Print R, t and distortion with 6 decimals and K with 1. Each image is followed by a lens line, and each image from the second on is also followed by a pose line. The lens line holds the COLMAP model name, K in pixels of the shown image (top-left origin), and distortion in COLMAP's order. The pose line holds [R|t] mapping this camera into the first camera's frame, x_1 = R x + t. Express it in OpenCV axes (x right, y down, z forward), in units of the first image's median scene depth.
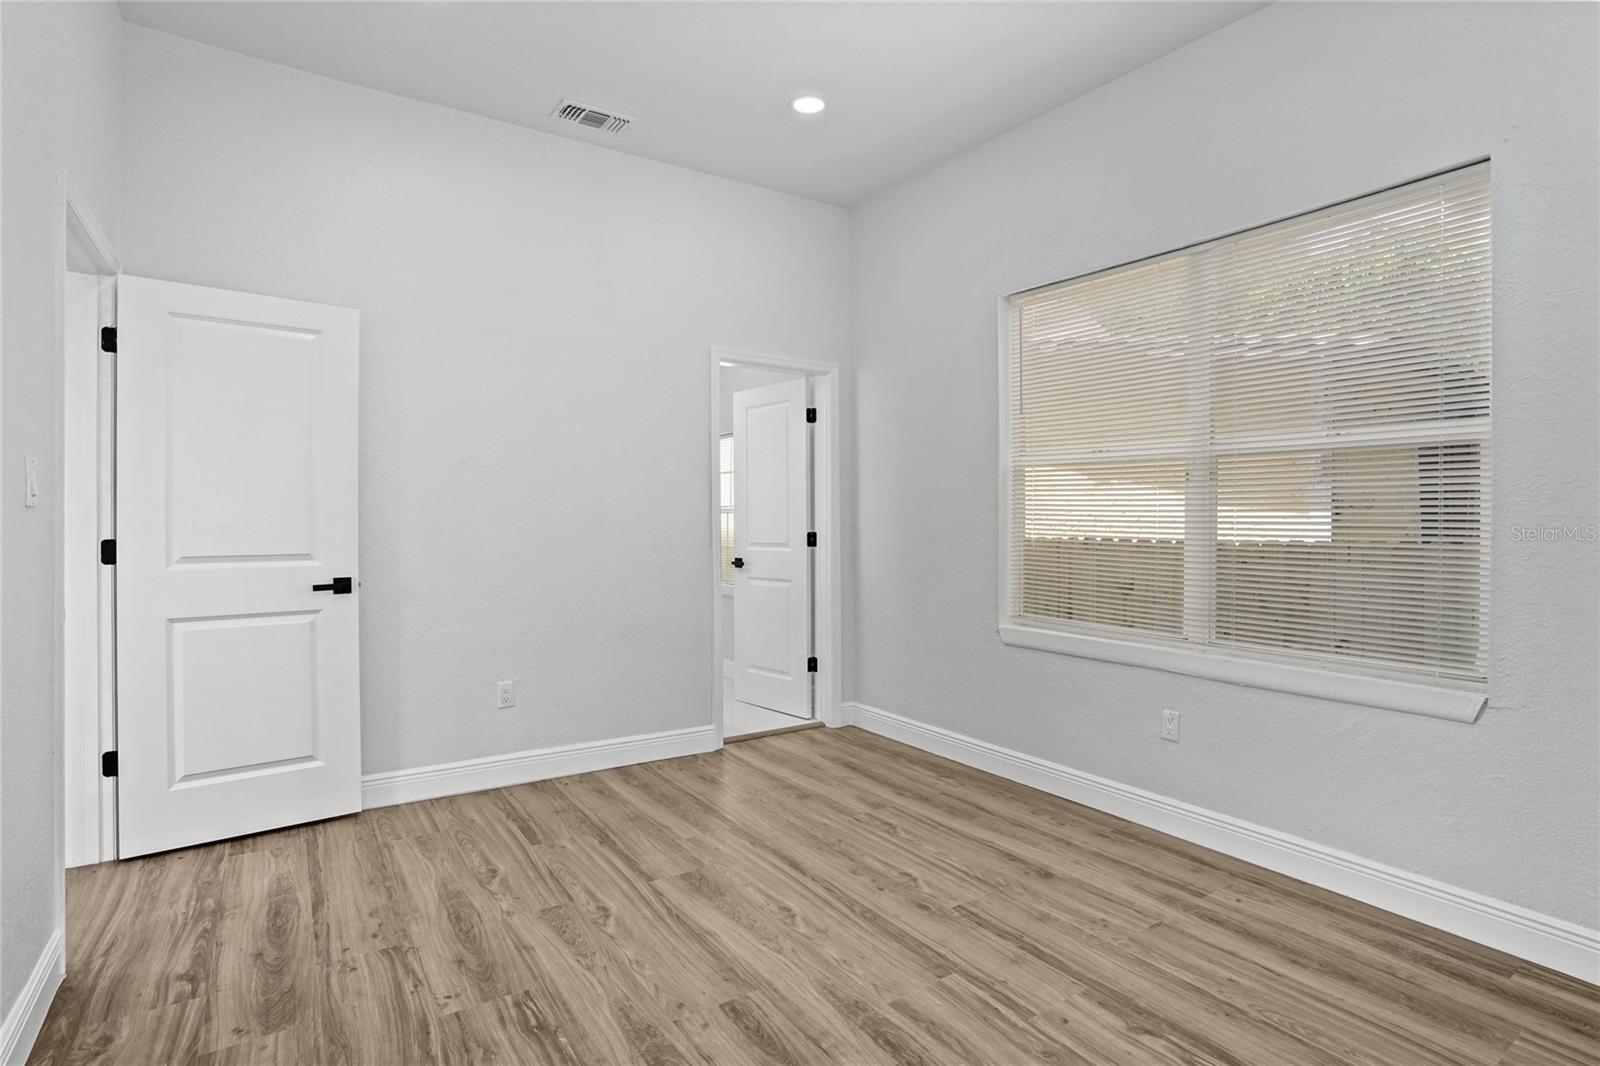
lens RADIAL K [[794.9, 0, 814.9], [0, 794.9, 529.9], [0, 0, 1]] dist [-0.046740, 0.017335]
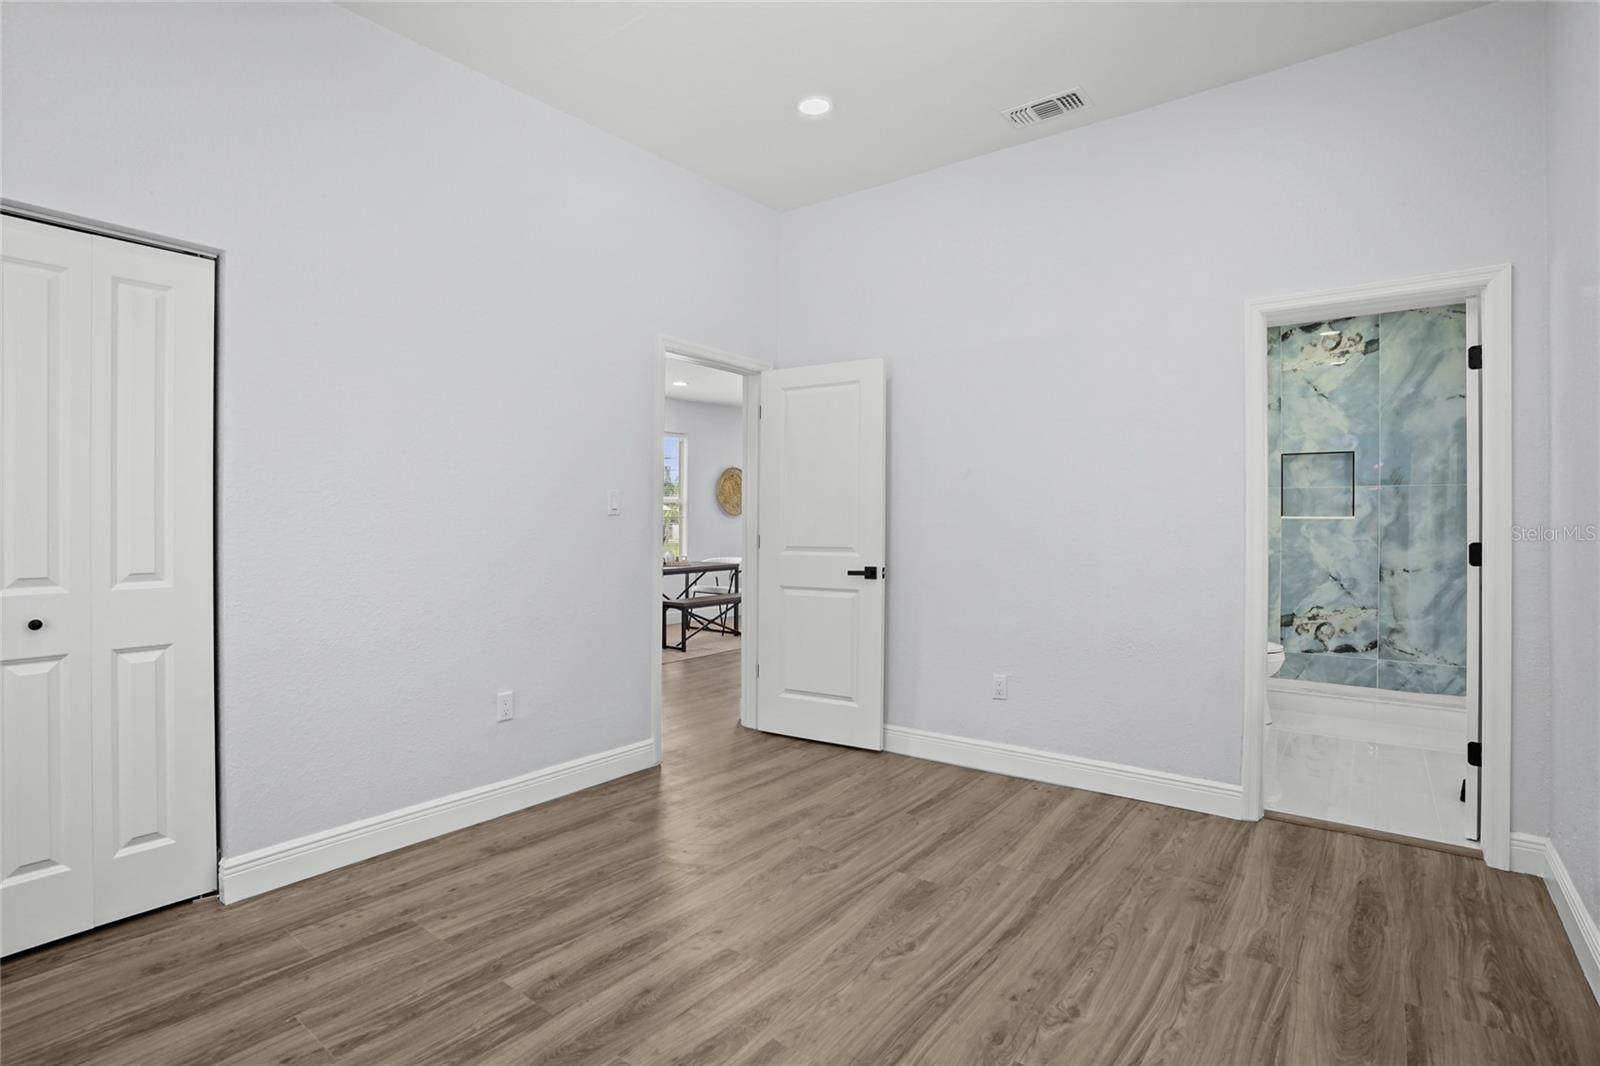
lens RADIAL K [[794.9, 0, 769.8], [0, 794.9, 519.2], [0, 0, 1]] dist [-0.046740, 0.017335]
pose [[0.283331, -0.014259, -0.958916, 0.605247], [-0.005610, 0.999848, -0.016525, 0.004138], [0.959006, 0.010061, 0.283208, 0.448172]]
